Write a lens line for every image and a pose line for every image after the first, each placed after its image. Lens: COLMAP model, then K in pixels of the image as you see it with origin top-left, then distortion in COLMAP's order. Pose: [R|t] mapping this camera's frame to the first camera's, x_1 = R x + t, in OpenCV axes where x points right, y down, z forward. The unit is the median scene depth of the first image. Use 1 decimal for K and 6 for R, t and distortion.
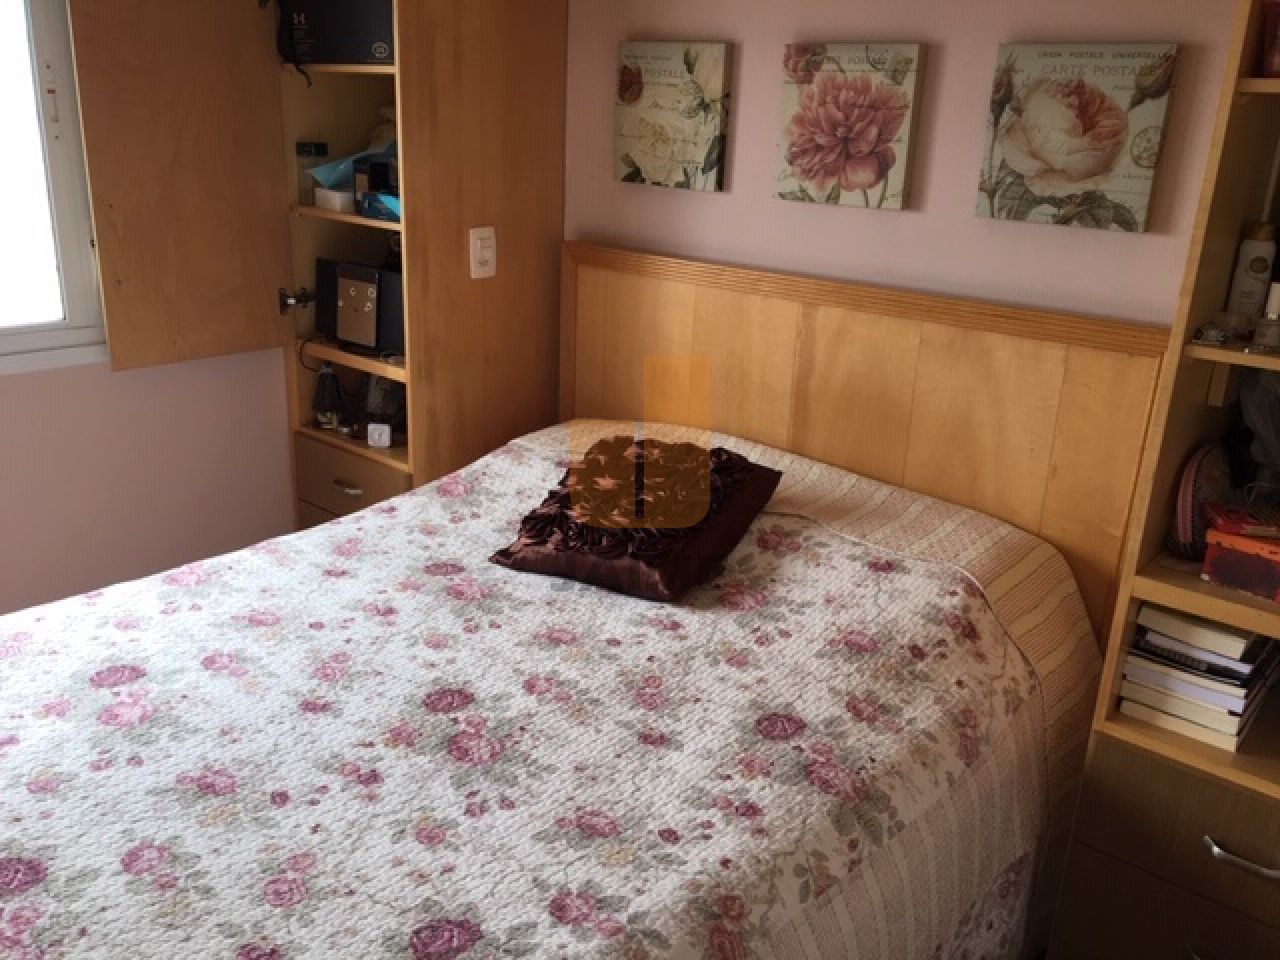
lens RADIAL K [[1082.5, 0, 642.6], [0, 1082.5, 481.6], [0, 0, 1]] dist [0.074210, -0.093904]
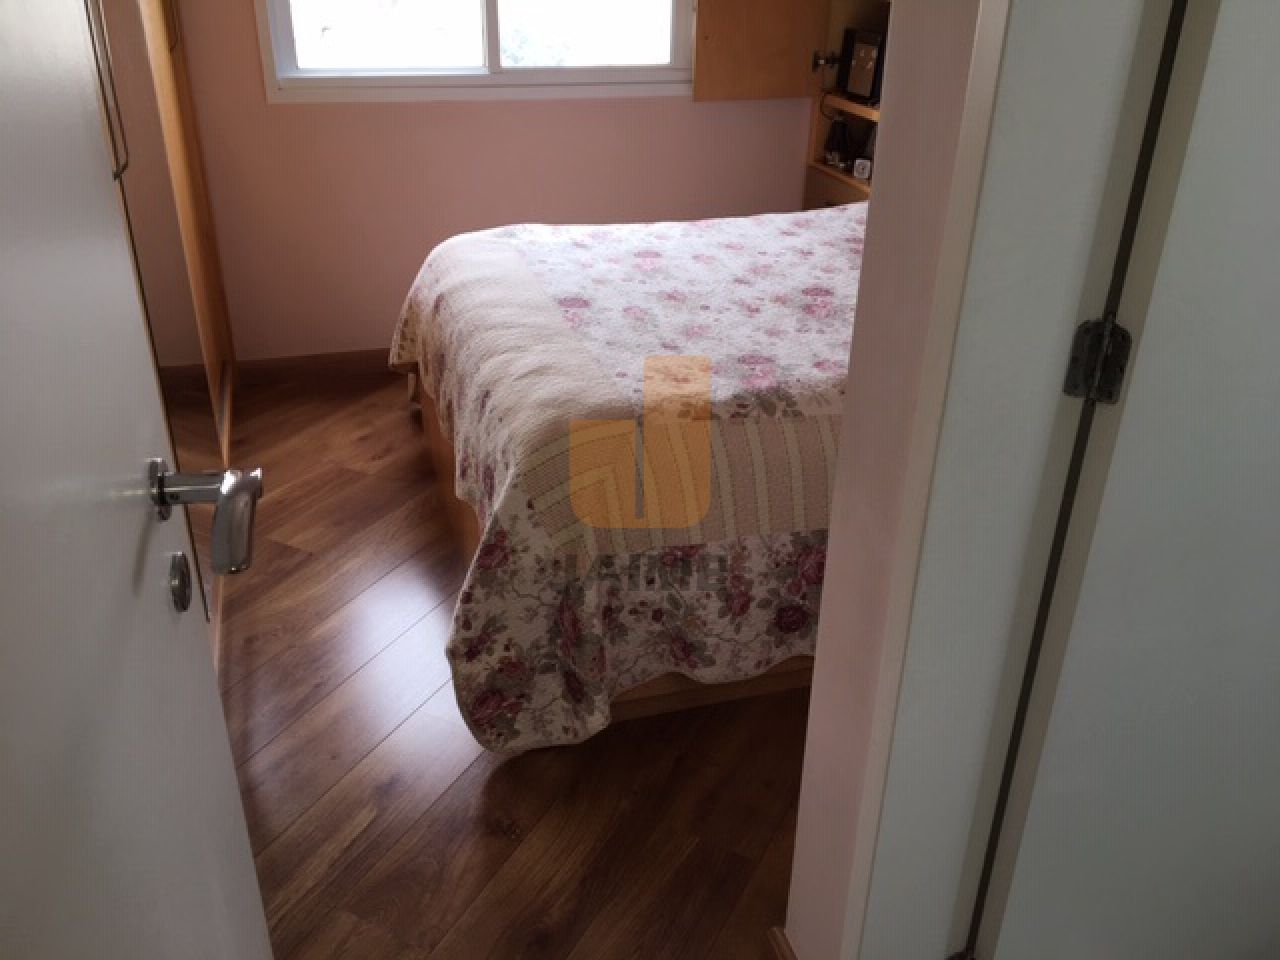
lens RADIAL K [[1082.5, 0, 642.6], [0, 1082.5, 481.6], [0, 0, 1]] dist [0.074210, -0.093904]
pose [[0.848208, 0.219794, -0.481906, 0.382212], [-0.151195, 0.972454, 0.177409, 0.198544], [0.507625, -0.077618, 0.858075, -0.463429]]
